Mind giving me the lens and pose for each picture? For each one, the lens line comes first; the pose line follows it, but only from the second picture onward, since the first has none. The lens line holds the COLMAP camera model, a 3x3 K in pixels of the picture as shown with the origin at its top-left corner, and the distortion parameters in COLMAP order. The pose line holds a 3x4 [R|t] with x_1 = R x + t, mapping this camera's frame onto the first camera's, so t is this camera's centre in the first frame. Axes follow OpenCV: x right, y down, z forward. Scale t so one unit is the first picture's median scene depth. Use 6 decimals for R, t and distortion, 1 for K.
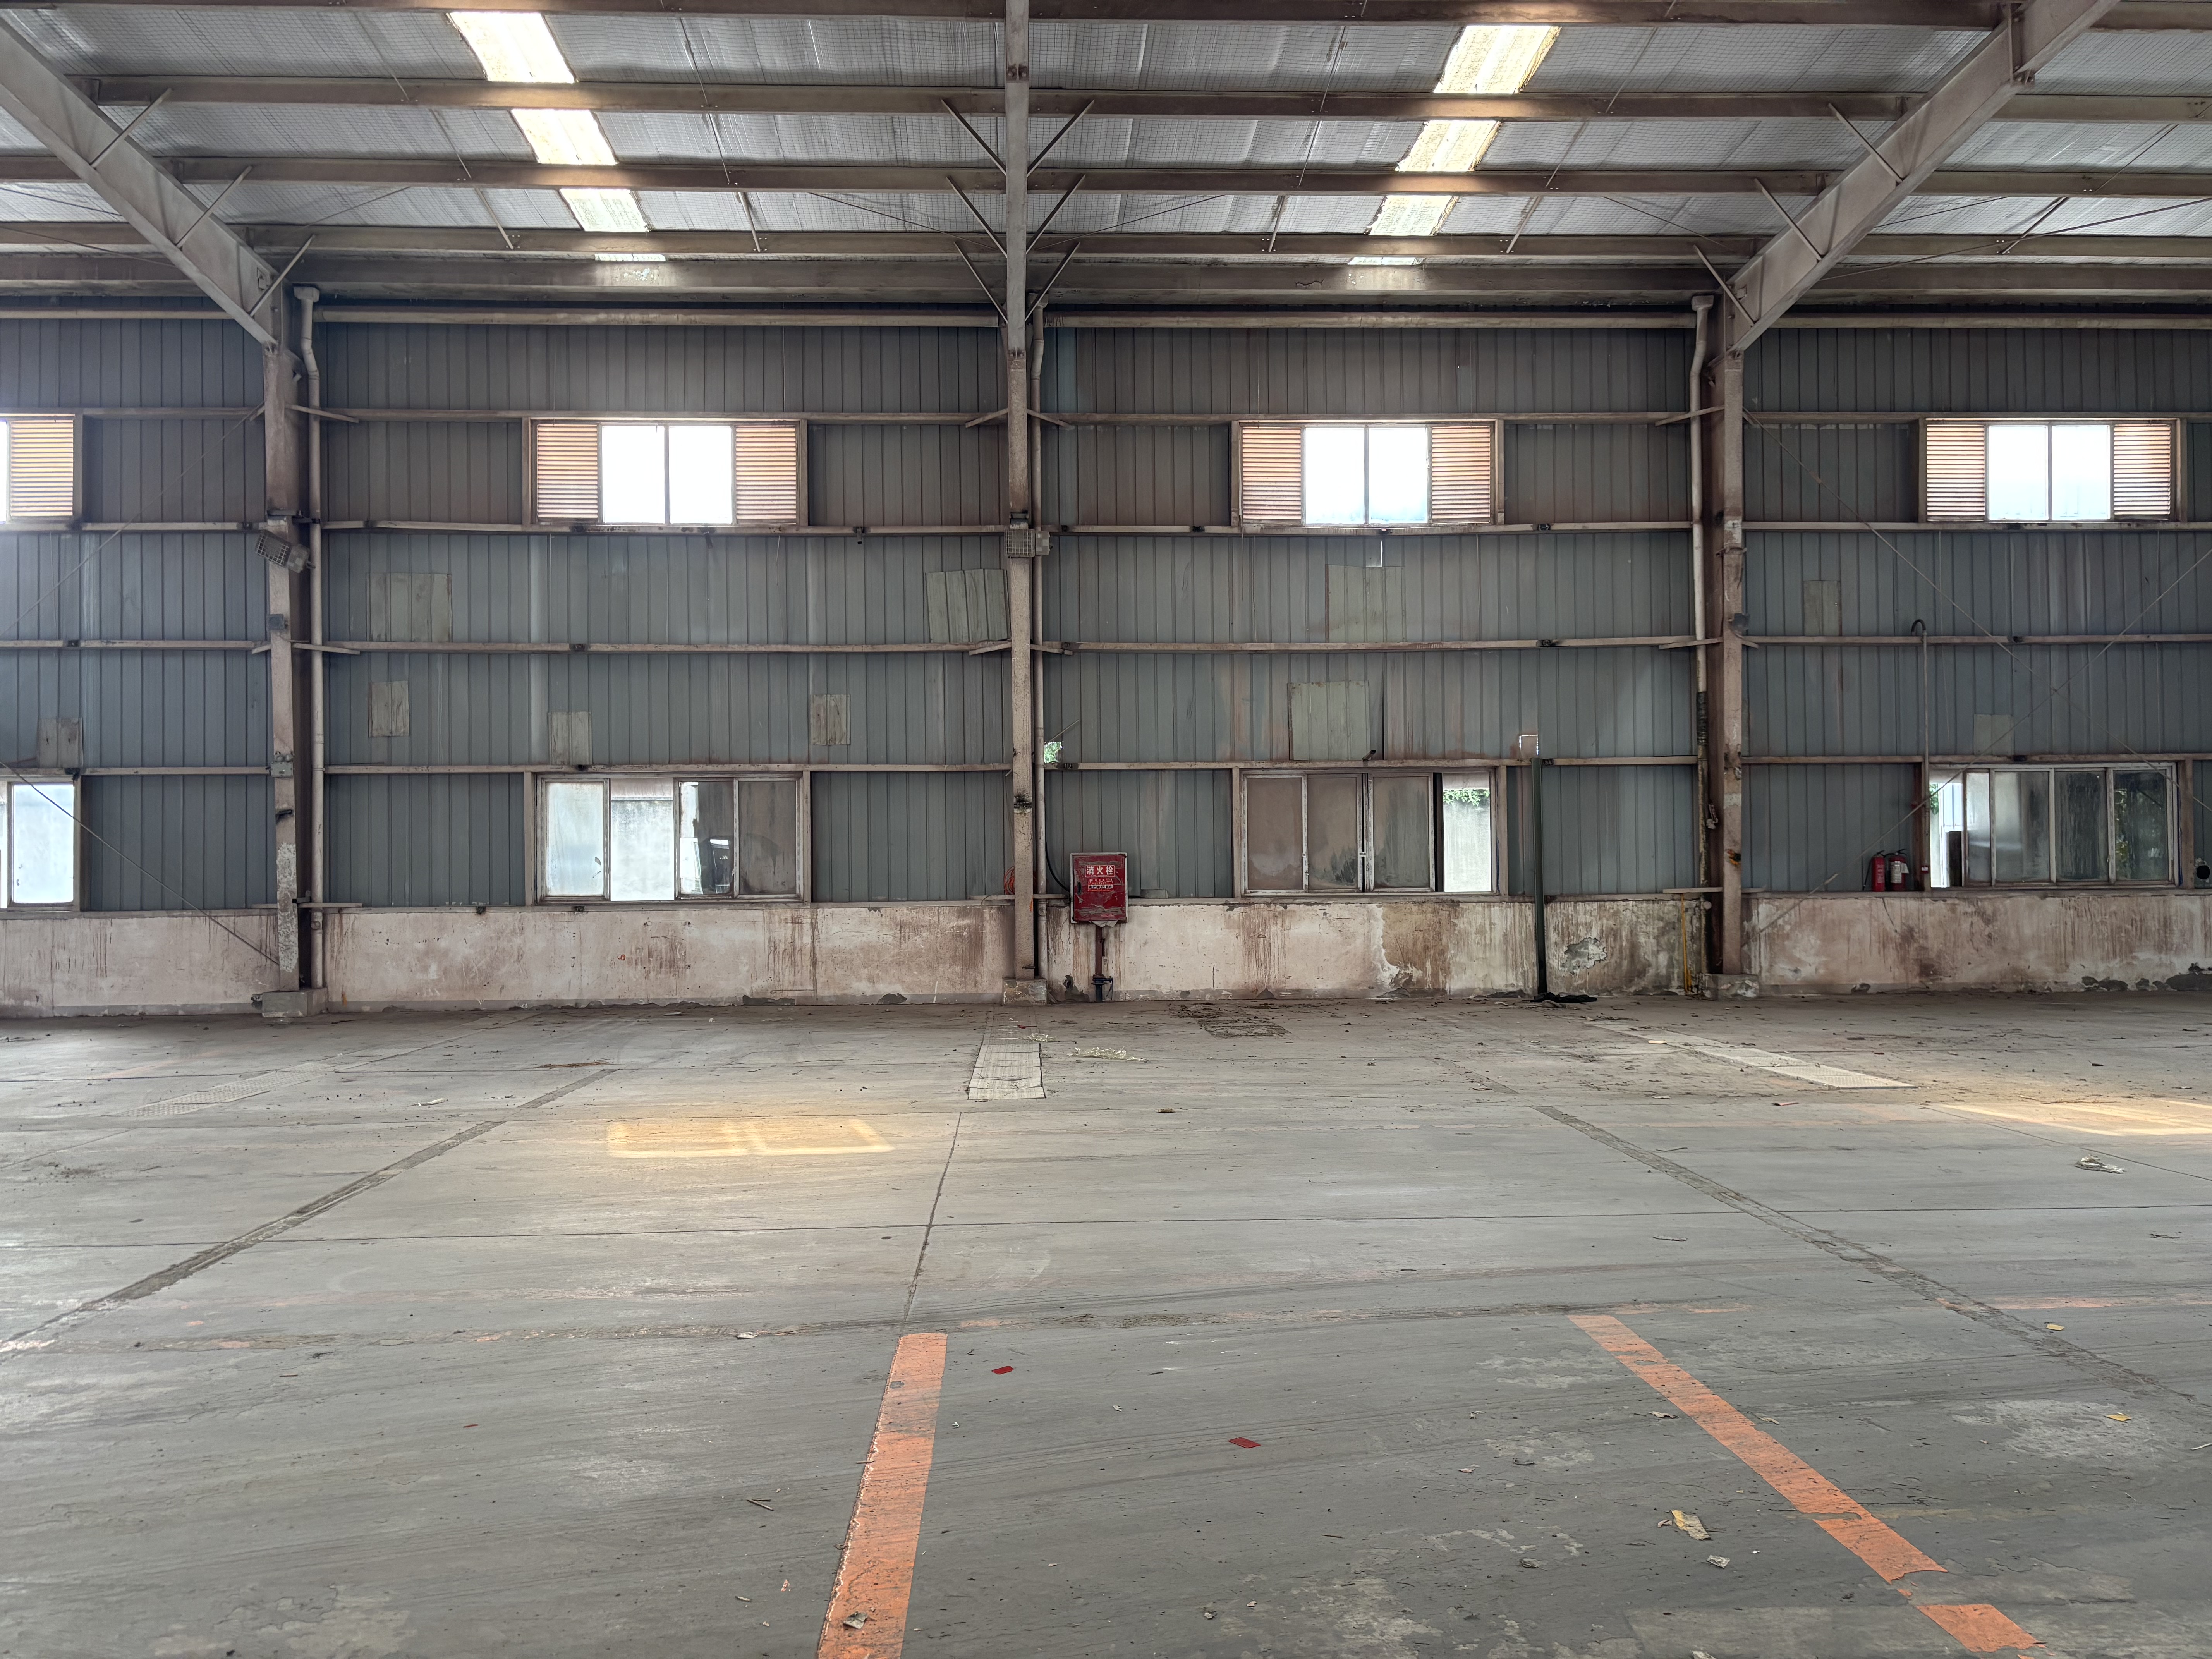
lens RADIAL K [[1663.3, 0, 1096.8], [0, 1663.3, 842.8], [0, 0, 1]] dist [0.057734, -0.058161]
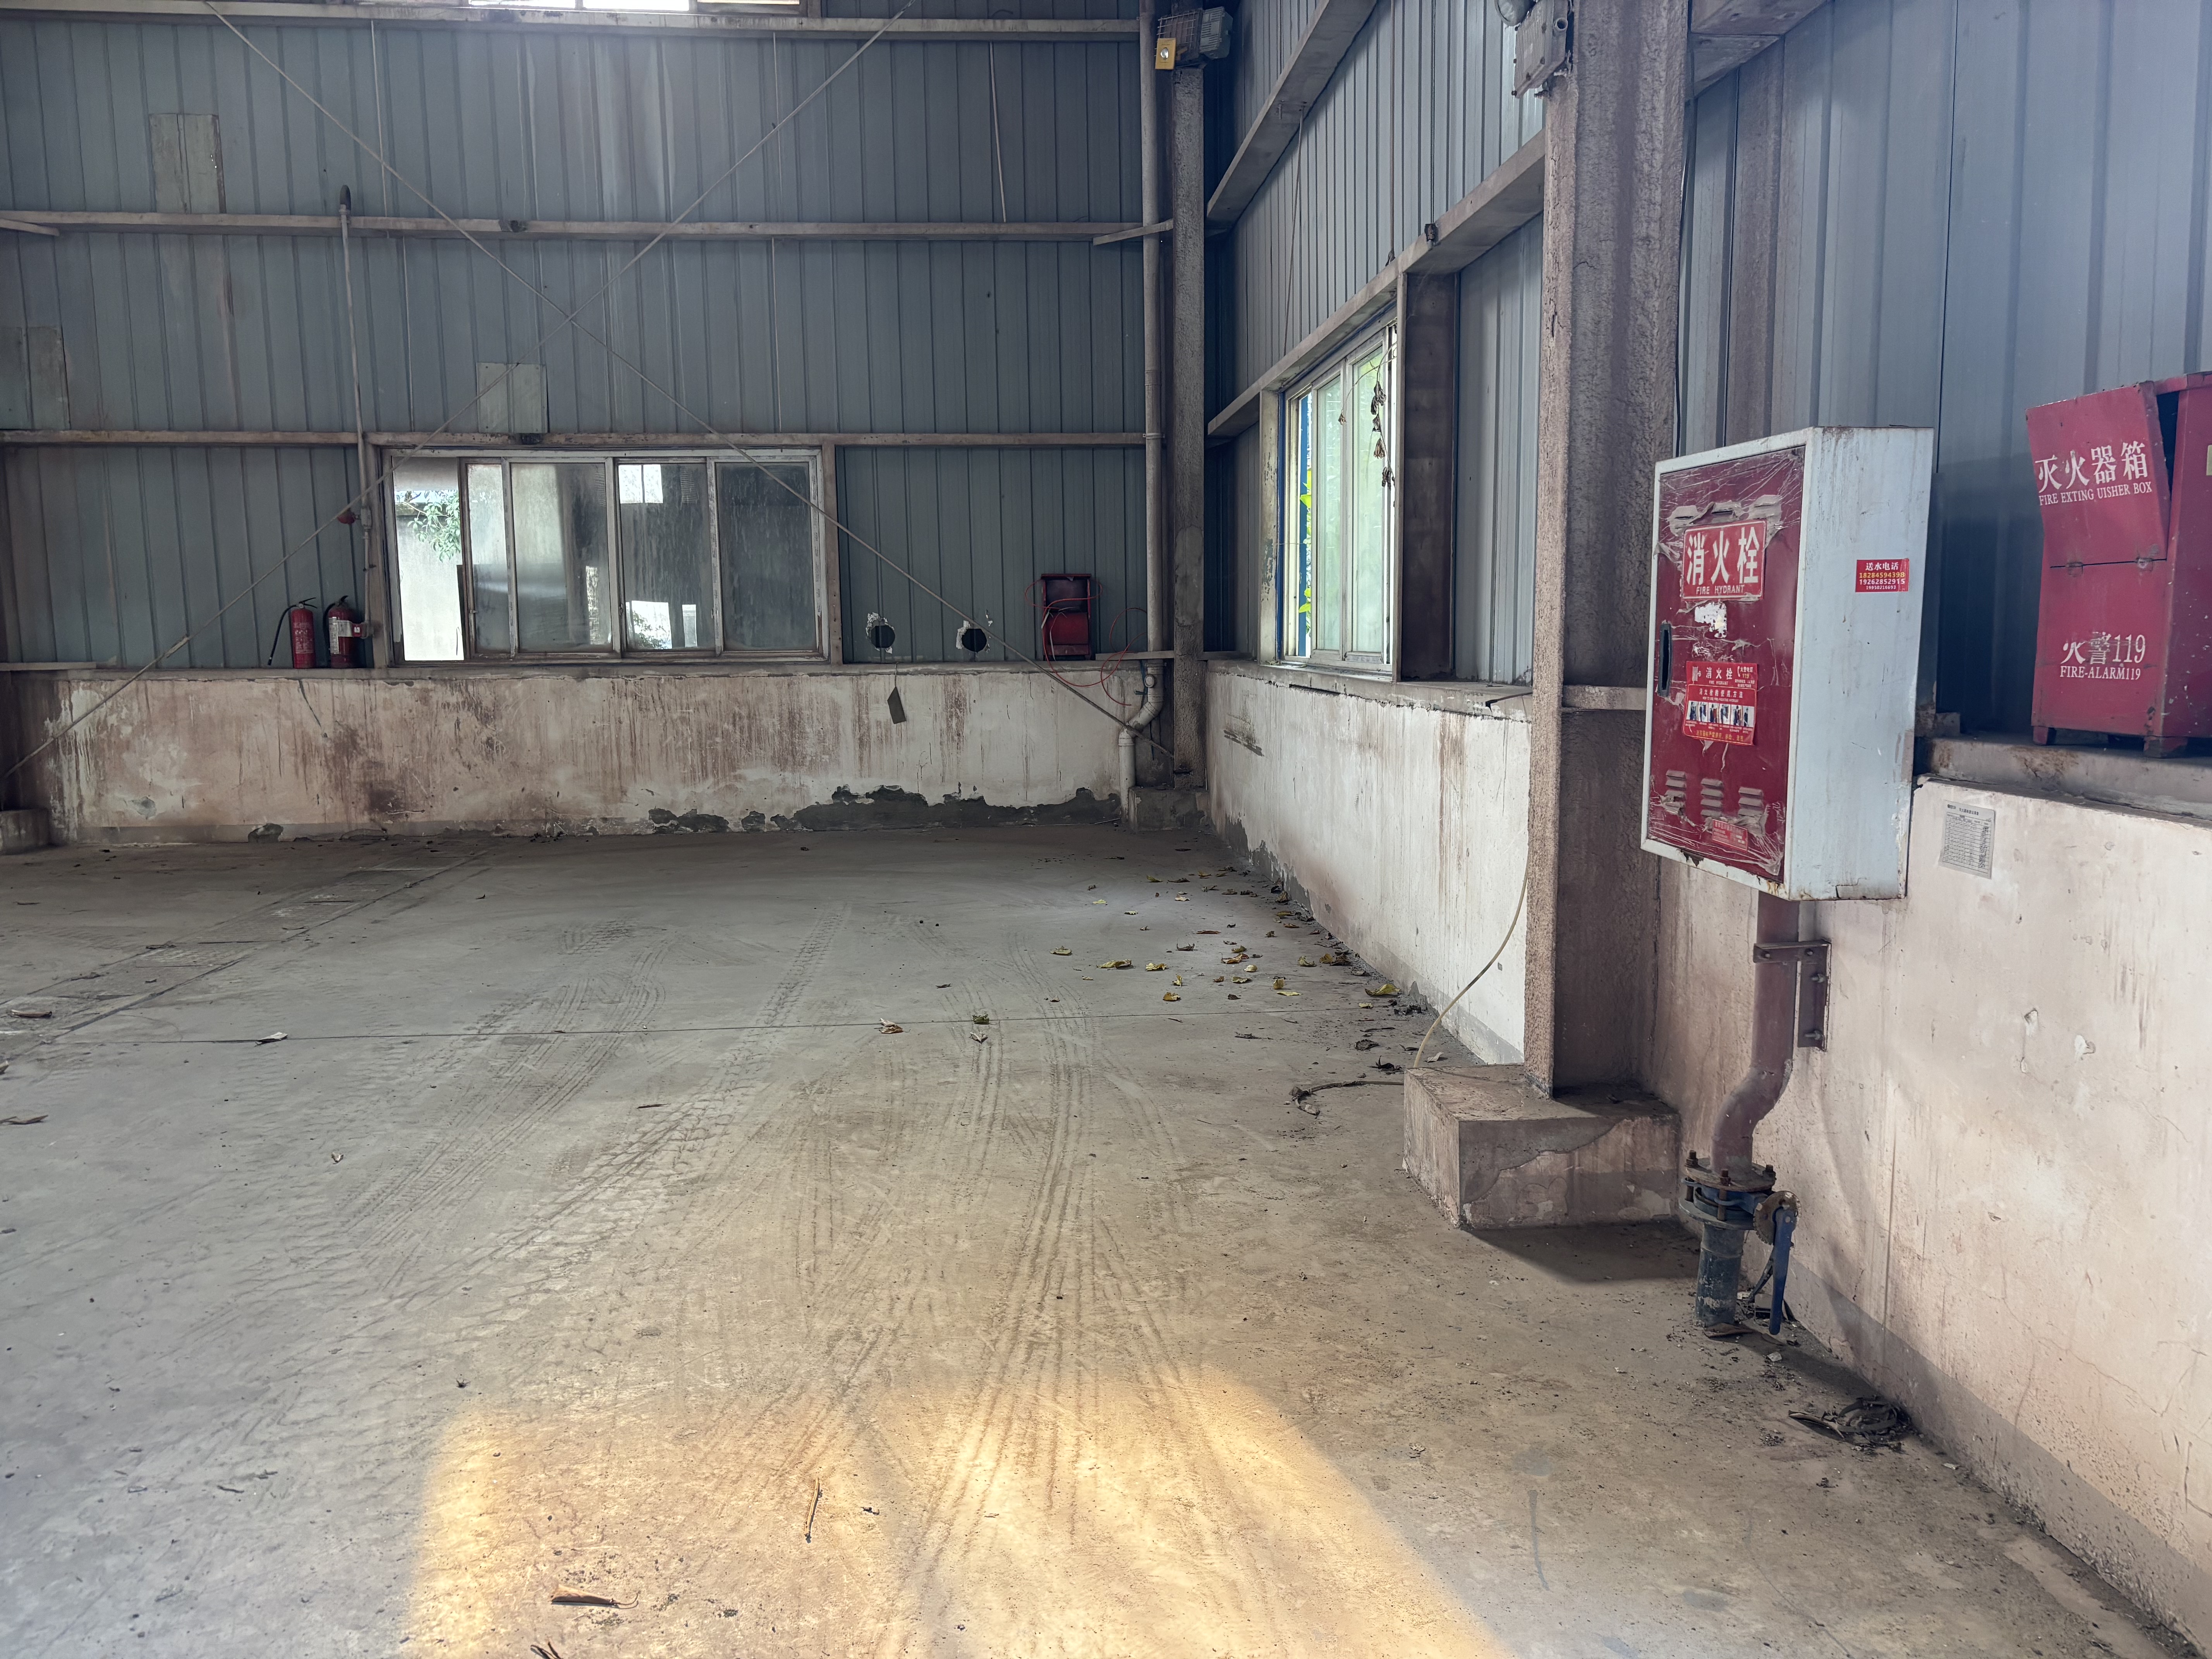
lens RADIAL K [[1663.3, 0, 1124.4], [0, 1663.3, 828.0], [0, 0, 1]] dist [0.057734, -0.058161]
pose [[0.998399, -0.005527, 0.056285, 0.721181], [-0.002420, 0.990126, 0.140158, 0.001347], [-0.056504, -0.140070, 0.988528, 0.394808]]
